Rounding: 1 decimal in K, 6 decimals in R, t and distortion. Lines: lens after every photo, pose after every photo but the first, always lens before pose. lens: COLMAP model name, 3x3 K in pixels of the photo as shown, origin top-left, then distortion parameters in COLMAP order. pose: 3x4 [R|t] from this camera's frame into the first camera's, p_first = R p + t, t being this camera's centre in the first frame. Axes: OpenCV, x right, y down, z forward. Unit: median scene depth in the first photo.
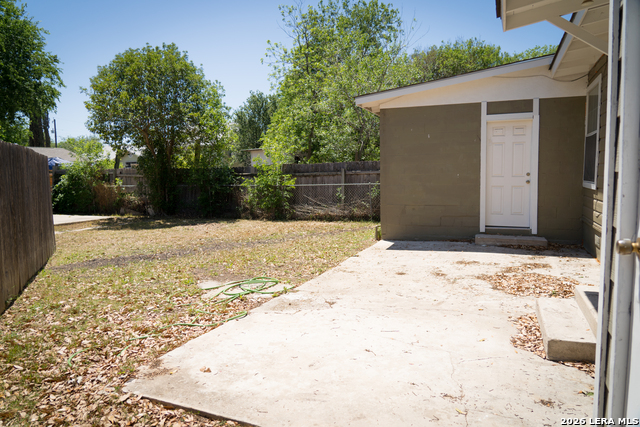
lens RADIAL K [[428.9, 0, 332.9], [0, 428.9, 214.8], [0, 0, 1]] dist [-0.039841, -0.001239]
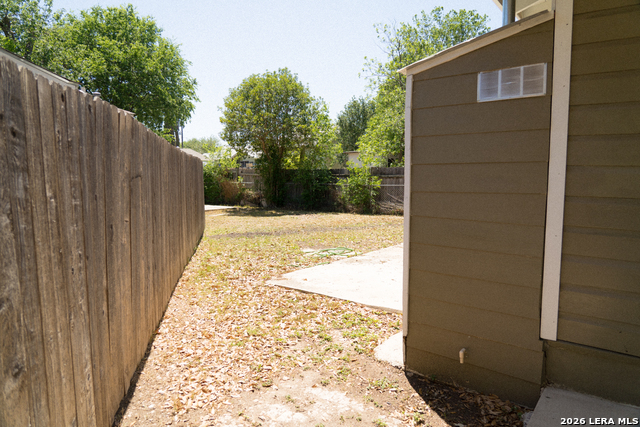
lens RADIAL K [[428.9, 0, 318.7], [0, 428.9, 213.3], [0, 0, 1]] dist [-0.039841, -0.001239]
pose [[0.965268, 0.036952, -0.258634, 0.051565], [-0.037470, 0.999293, 0.002929, 0.010796], [0.258559, 0.006864, 0.965971, -0.174841]]
